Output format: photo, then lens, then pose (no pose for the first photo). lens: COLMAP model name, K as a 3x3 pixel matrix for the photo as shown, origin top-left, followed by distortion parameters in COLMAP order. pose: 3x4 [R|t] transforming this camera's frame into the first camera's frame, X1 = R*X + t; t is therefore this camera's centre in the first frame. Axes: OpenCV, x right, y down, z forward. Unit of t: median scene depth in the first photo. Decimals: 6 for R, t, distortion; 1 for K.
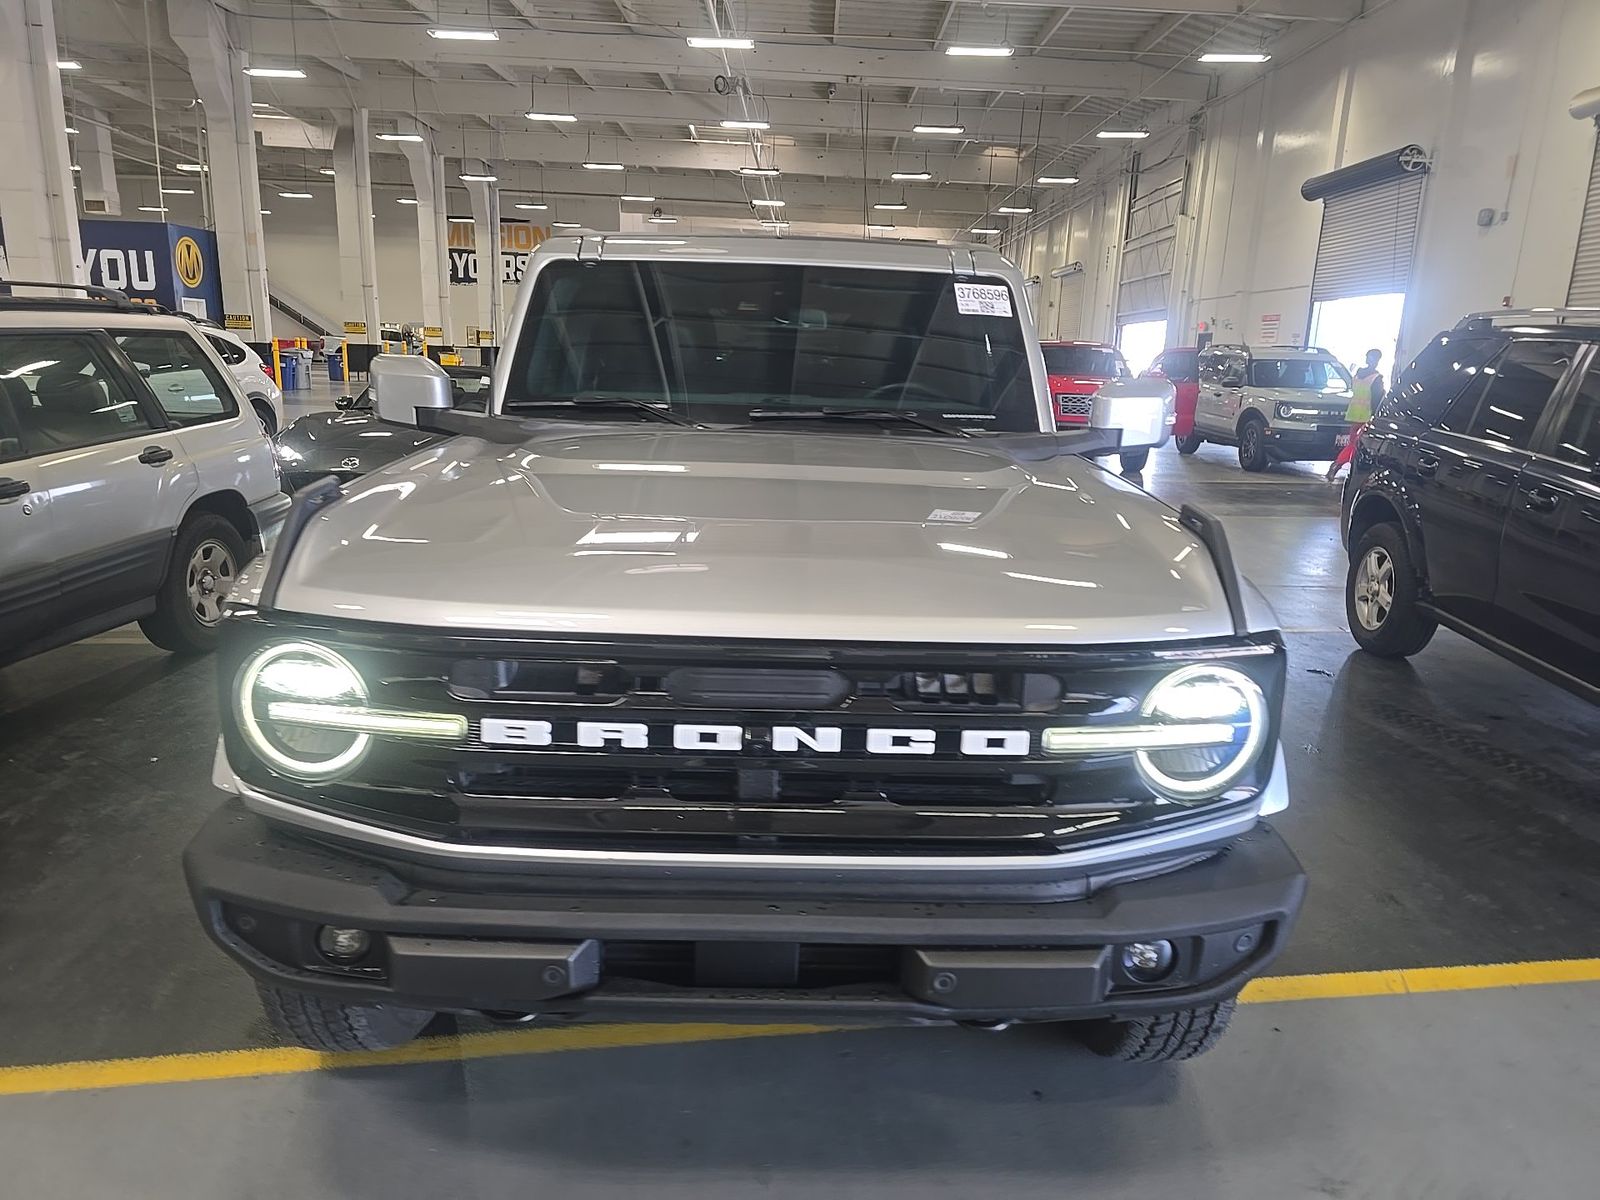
lens RADIAL K [[1062.6, 0, 801.7], [0, 1062.6, 608.0], [0, 0, 1]] dist [0.010828, -0.004646]
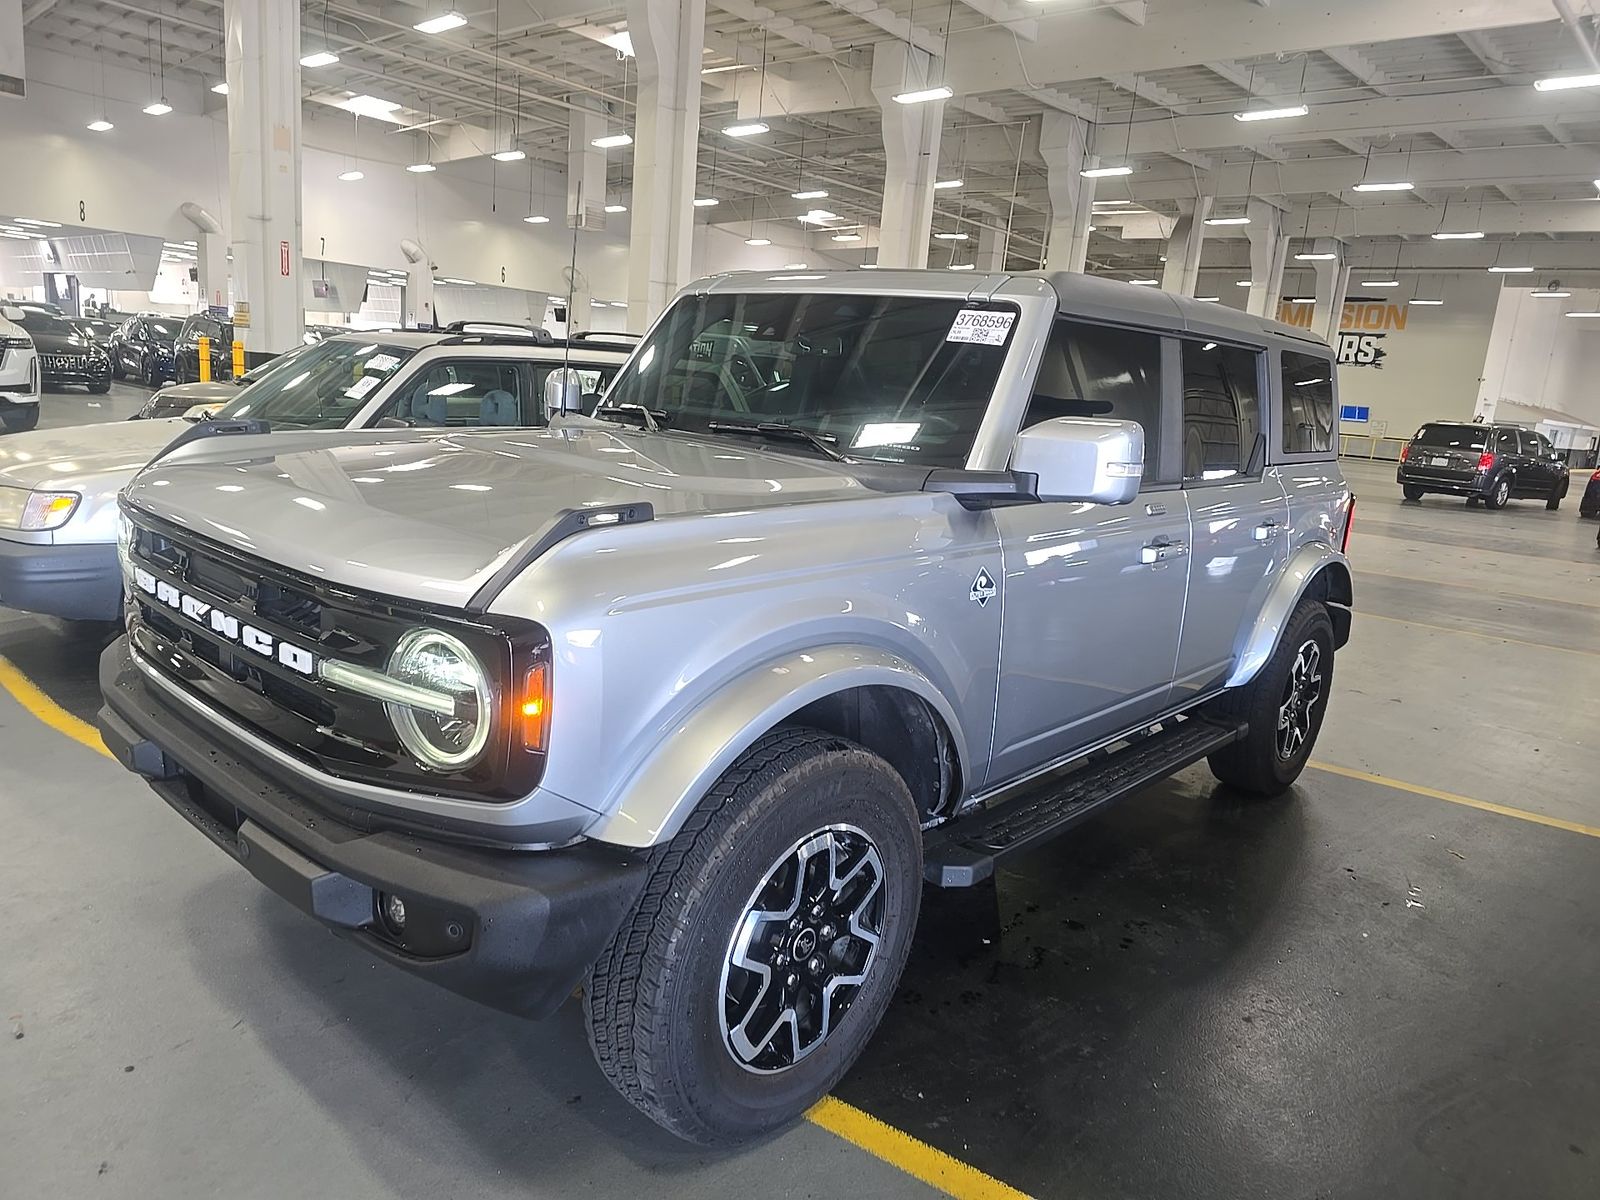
lens RADIAL K [[1062.6, 0, 801.7], [0, 1062.6, 608.0], [0, 0, 1]] dist [0.010828, -0.004646]
pose [[0.731657, 0.167995, -0.660648, 0.056544], [-0.215155, 0.976528, 0.010039, -0.002456], [0.646828, 0.134796, 0.750629, 0.019979]]
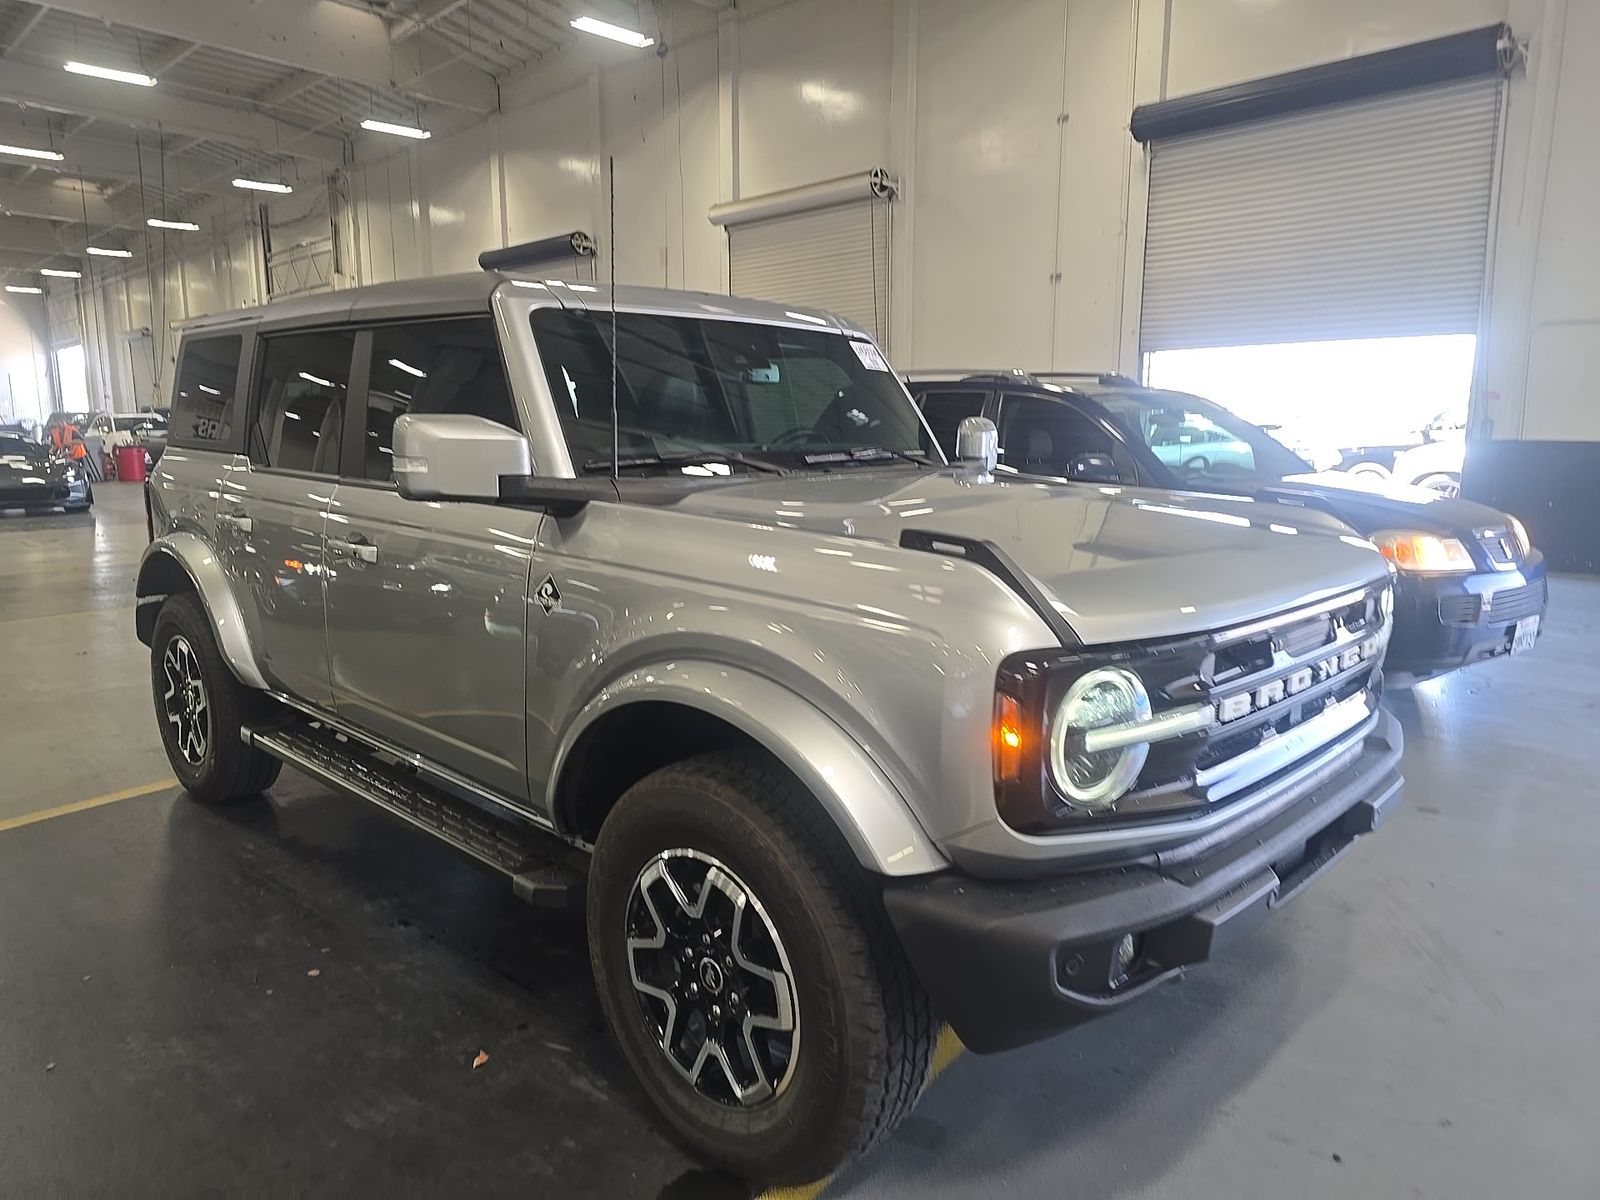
lens RADIAL K [[1062.6, 0, 801.7], [0, 1062.6, 608.0], [0, 0, 1]] dist [0.010828, -0.004646]
pose [[0.716979, -0.143479, 0.682170, -0.058914], [0.178917, 0.983684, 0.018848, -0.004307], [-0.673743, 0.108538, 0.730951, 0.017954]]
